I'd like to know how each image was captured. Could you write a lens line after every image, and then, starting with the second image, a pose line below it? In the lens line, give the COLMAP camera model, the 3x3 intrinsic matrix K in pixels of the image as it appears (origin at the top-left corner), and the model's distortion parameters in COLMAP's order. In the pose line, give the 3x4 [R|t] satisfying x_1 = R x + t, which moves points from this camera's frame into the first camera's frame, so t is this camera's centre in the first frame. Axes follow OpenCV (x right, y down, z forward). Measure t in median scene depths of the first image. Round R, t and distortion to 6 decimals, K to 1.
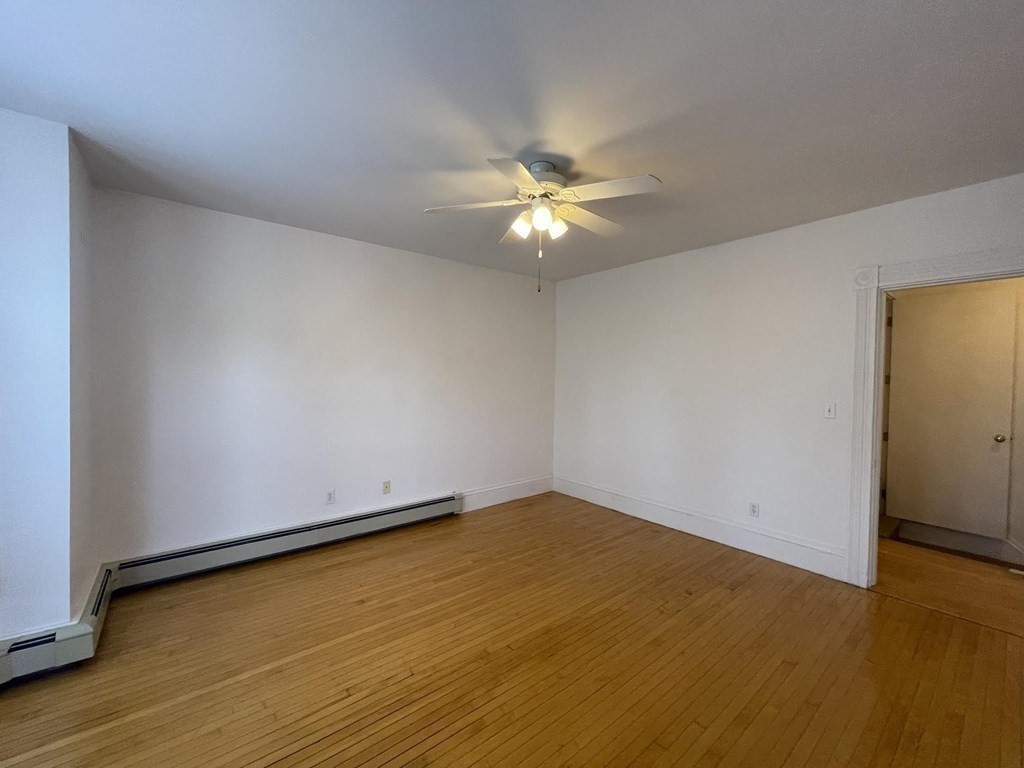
lens RADIAL K [[414.5, 0, 510.1], [0, 414.5, 385.5], [0, 0, 1]] dist [-0.000834, 0.000042]
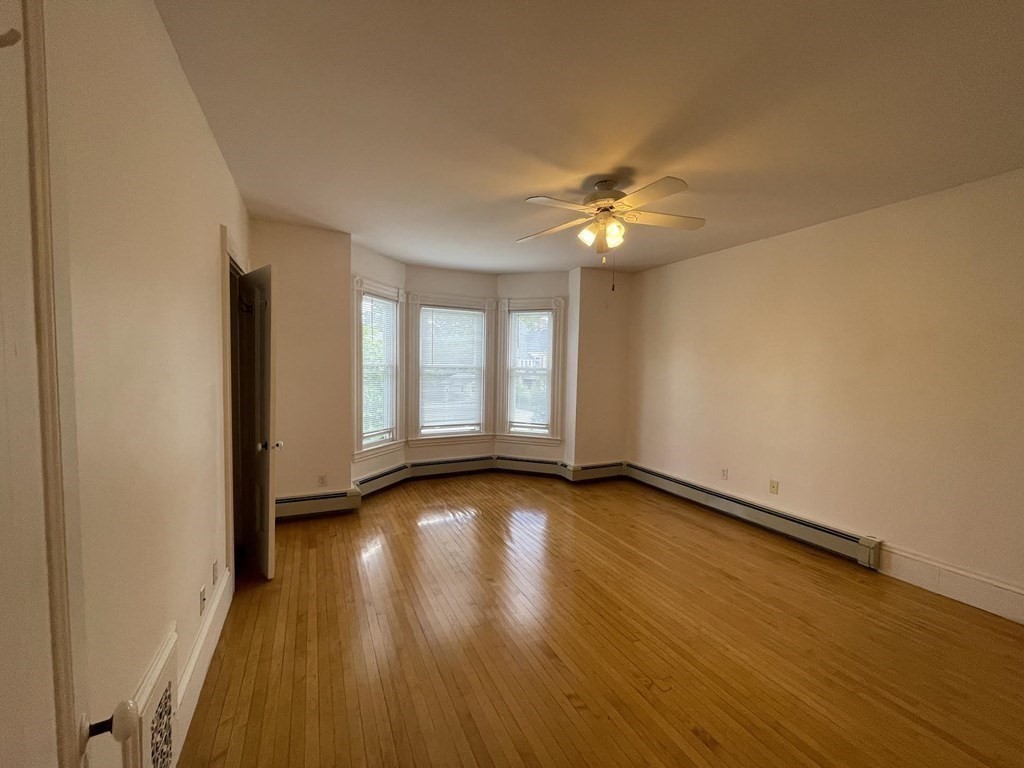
lens RADIAL K [[414.5, 0, 510.1], [0, 414.5, 385.5], [0, 0, 1]] dist [-0.000834, 0.000042]
pose [[-0.226806, 0.036818, -0.973244, 0.789953], [-0.043000, 0.997932, 0.047773, -0.006674], [0.972990, 0.052685, -0.224754, 0.635165]]
